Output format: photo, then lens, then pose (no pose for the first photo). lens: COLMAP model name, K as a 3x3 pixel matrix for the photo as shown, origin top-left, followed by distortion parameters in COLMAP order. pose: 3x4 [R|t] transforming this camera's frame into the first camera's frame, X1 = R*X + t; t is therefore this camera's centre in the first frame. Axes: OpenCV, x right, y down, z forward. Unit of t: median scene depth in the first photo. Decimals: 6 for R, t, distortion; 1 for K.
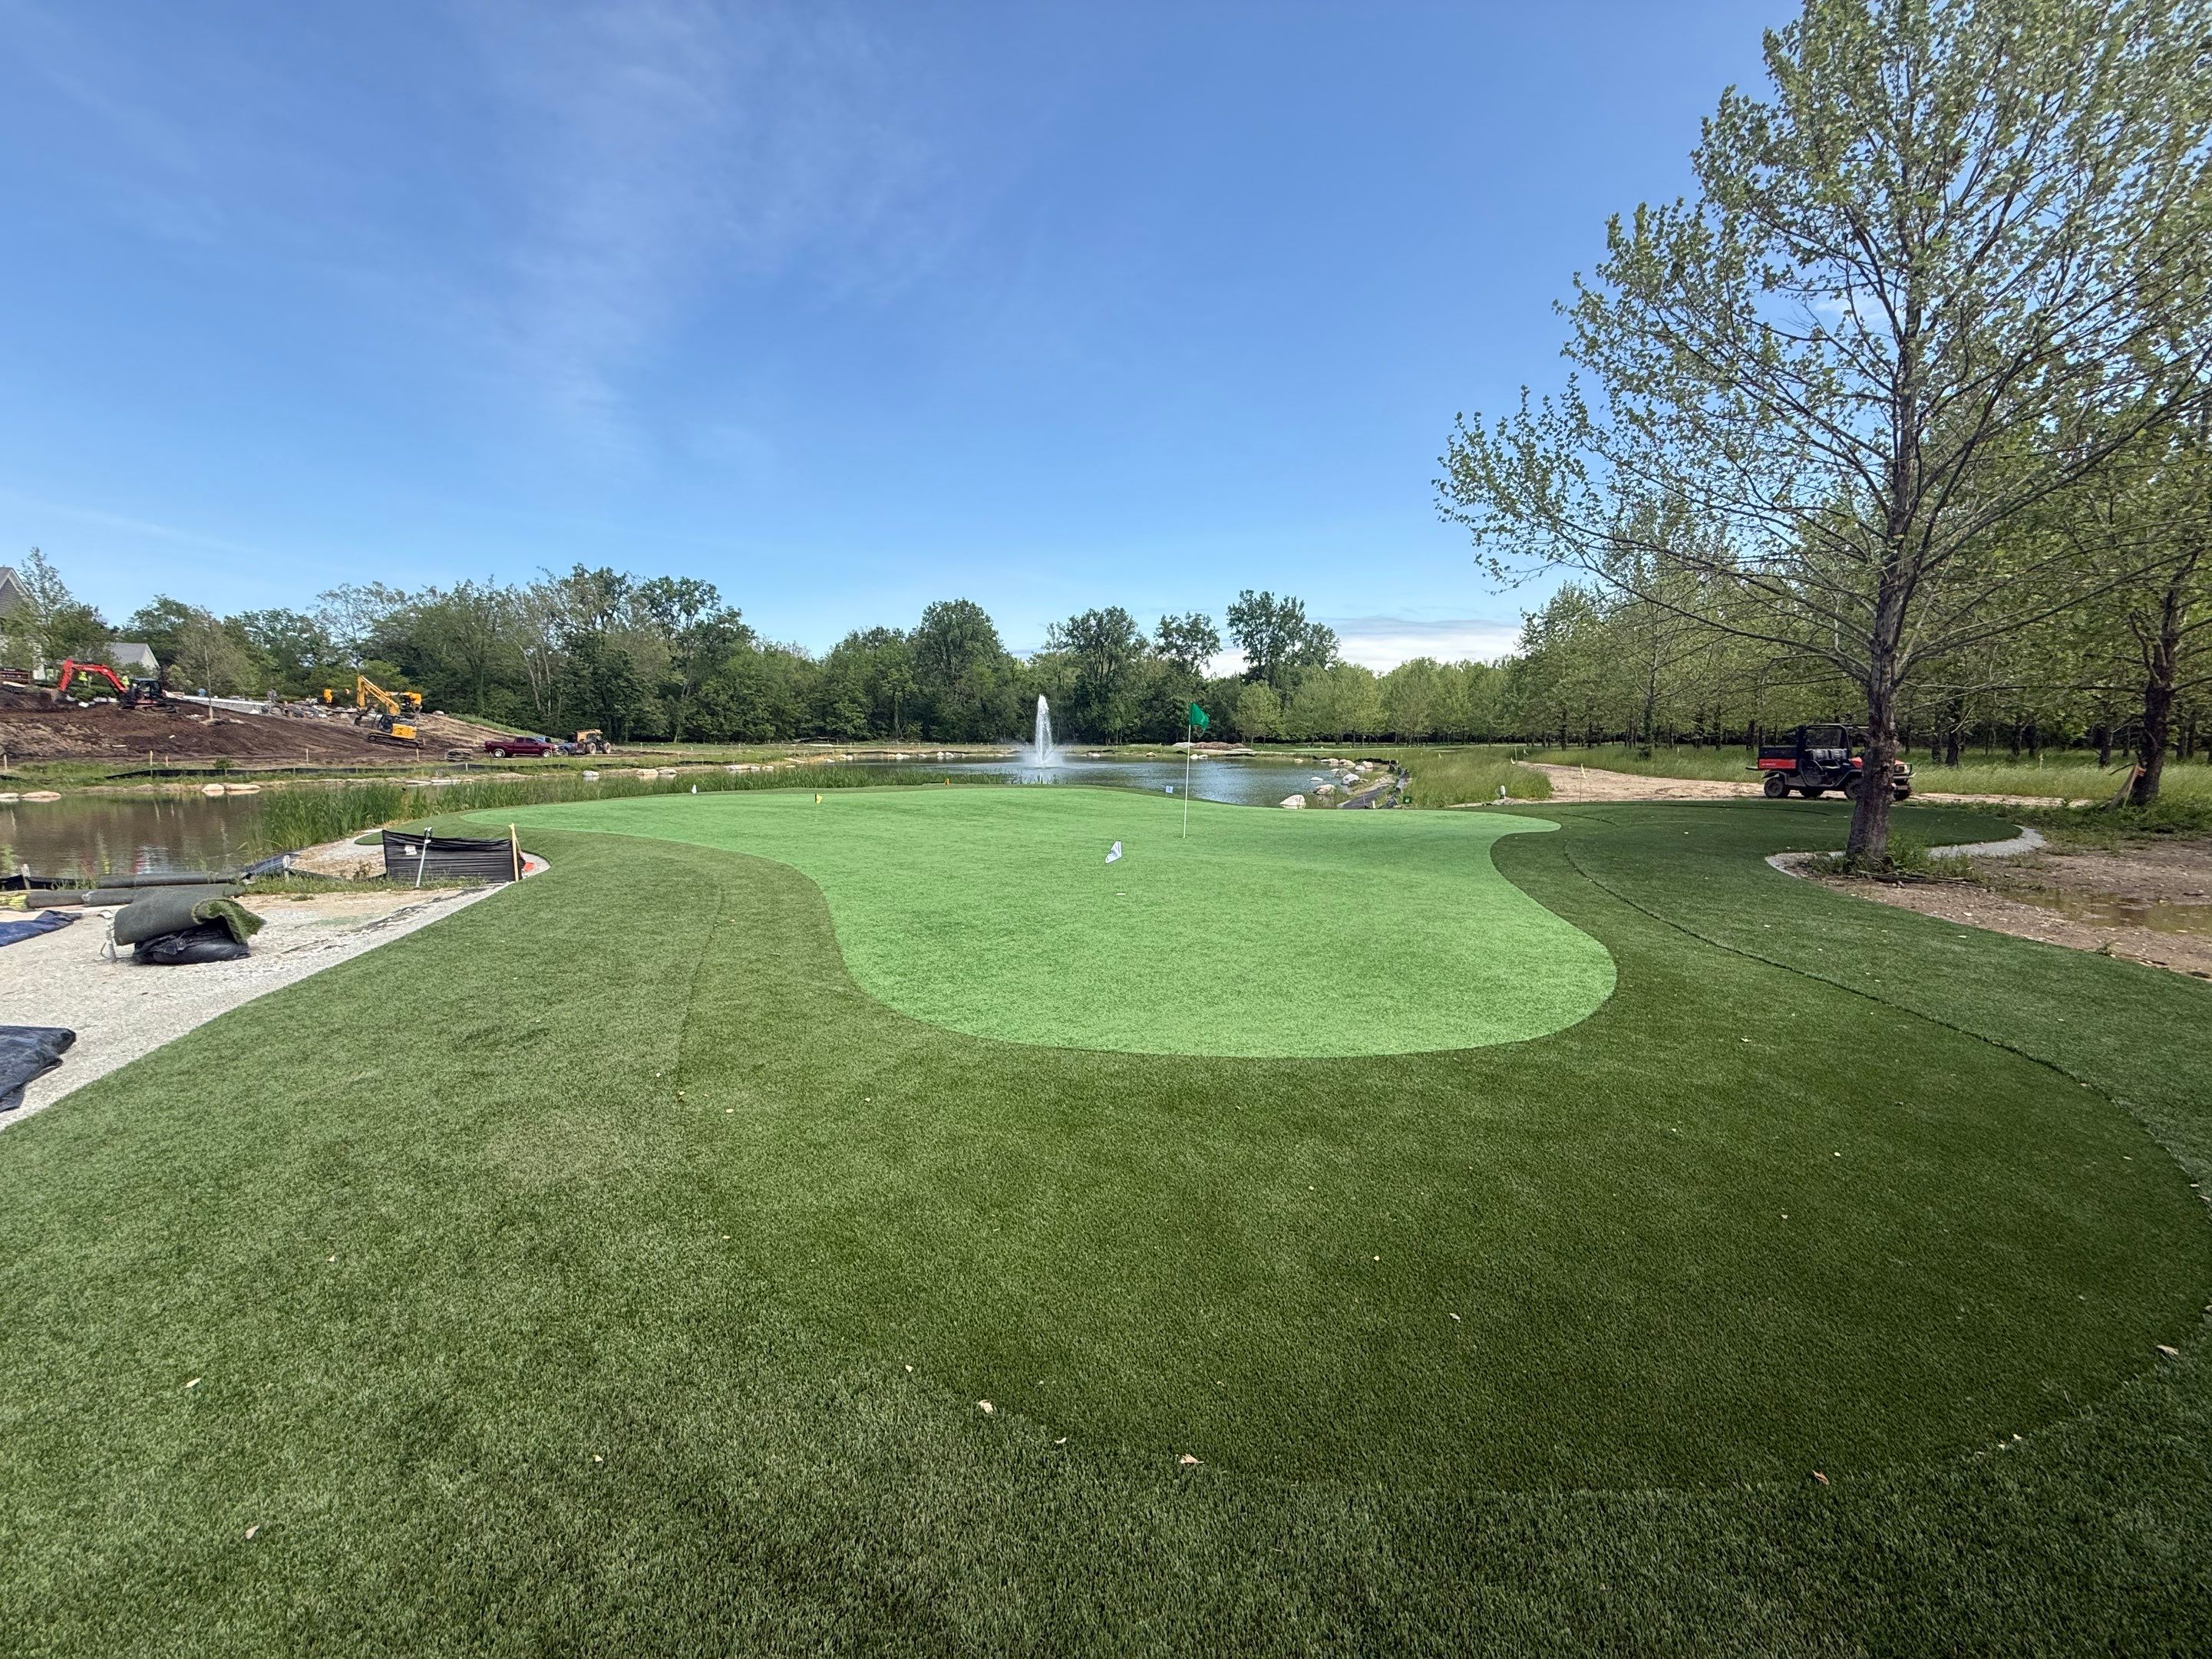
lens RADIAL K [[900.8, 0, 1110.2], [0, 900.8, 850.8], [0, 0, 1]] dist [0.006621, 0.000165]
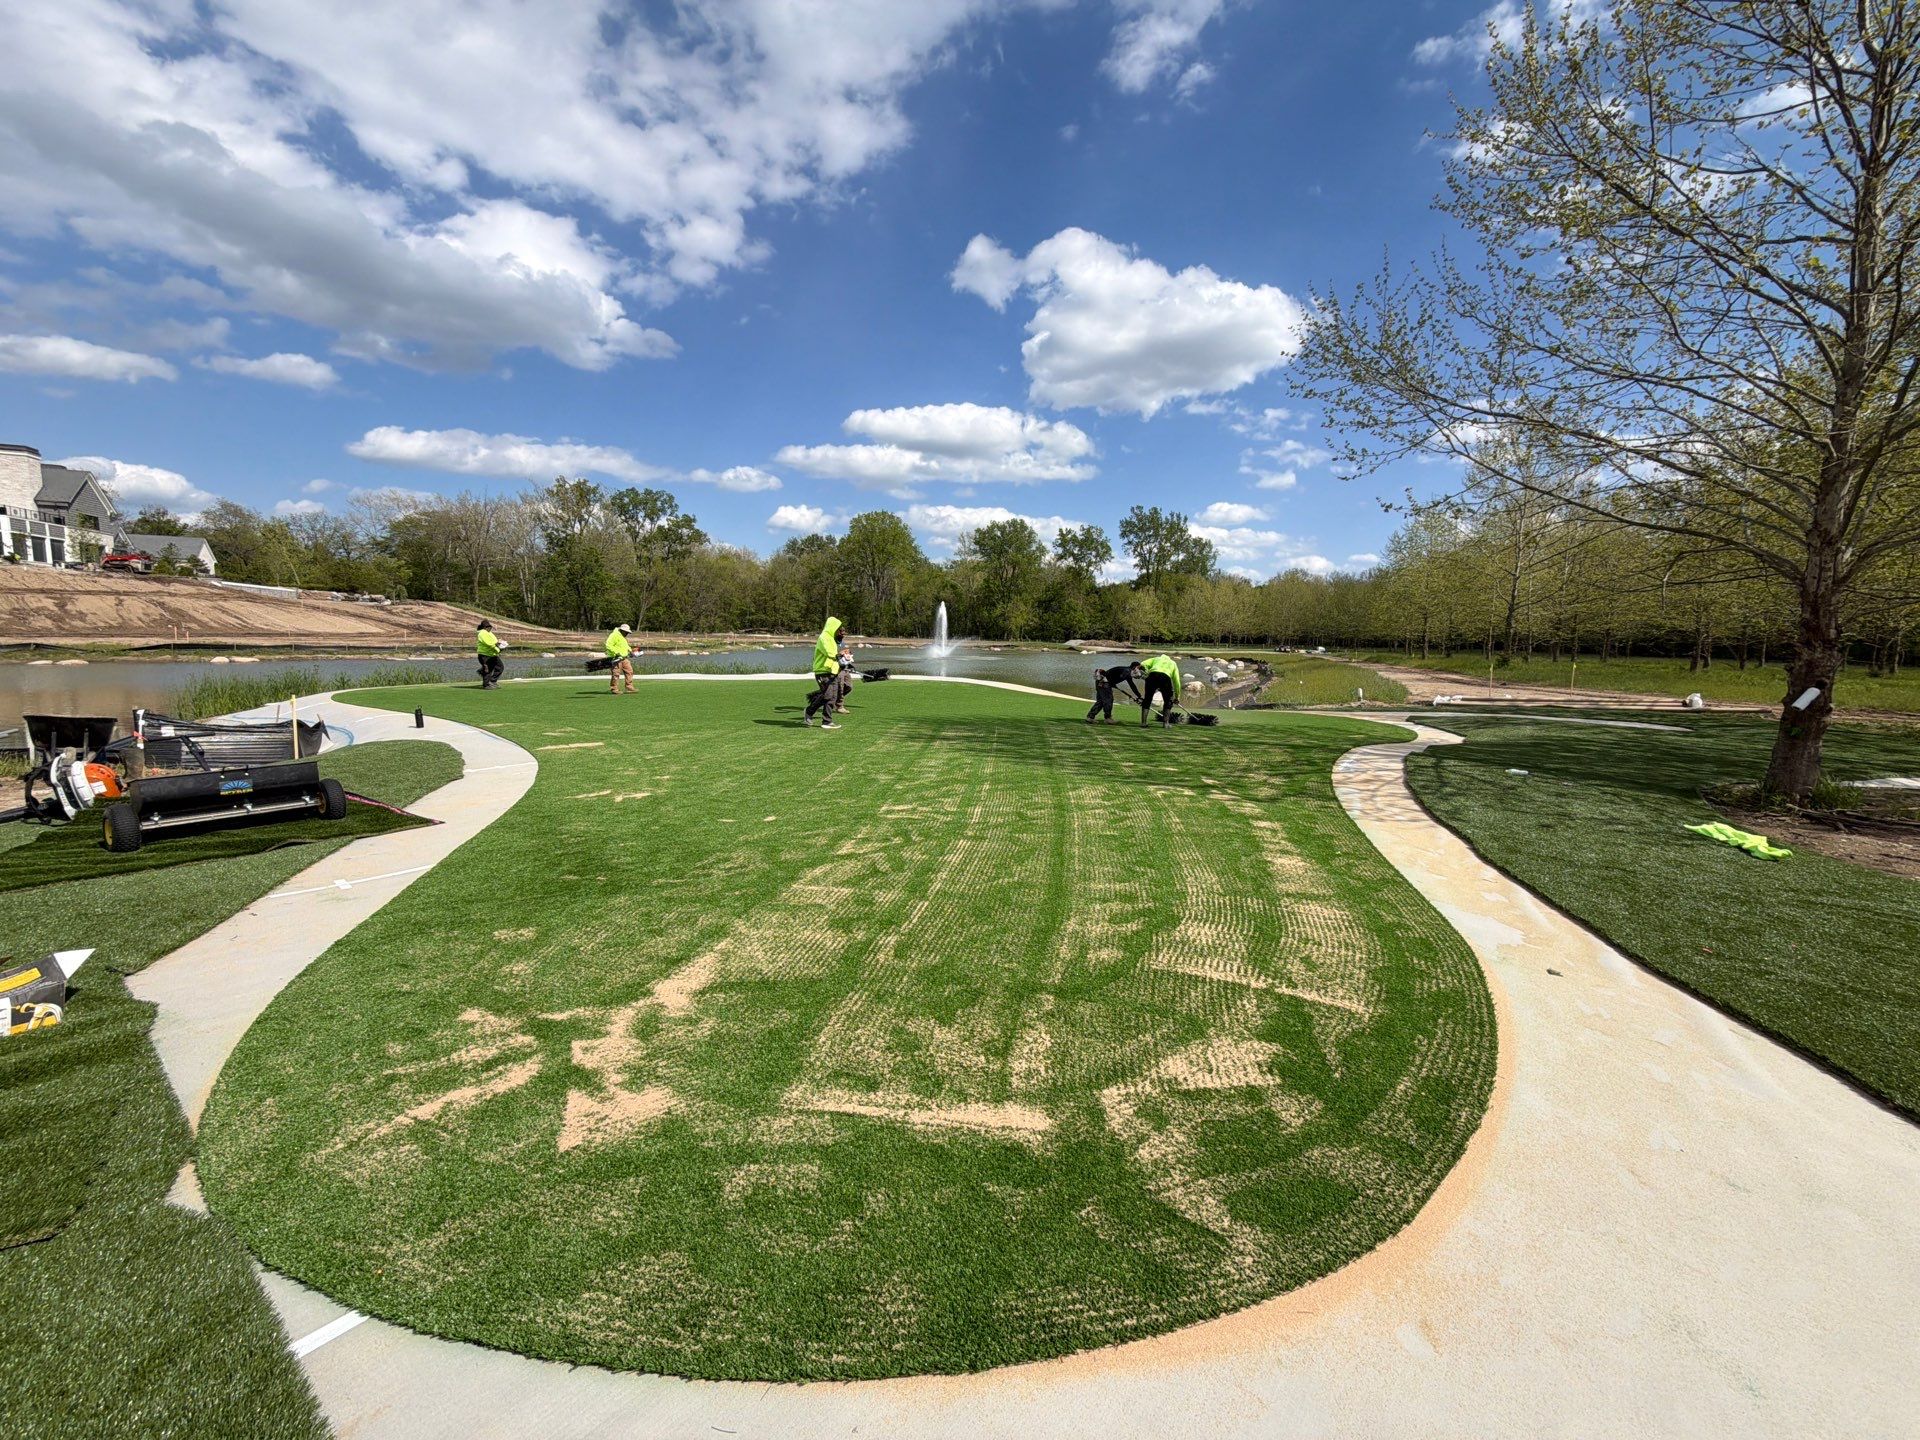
lens RADIAL K [[782.0, 0, 963.6], [0, 782.0, 738.5], [0, 0, 1]] dist [0.006621, 0.000165]
pose [[0.997479, 0.030257, -0.064187, 0.083674], [-0.029741, 0.999517, 0.008984, -0.017345], [0.064428, -0.007052, 0.997897, 0.156879]]
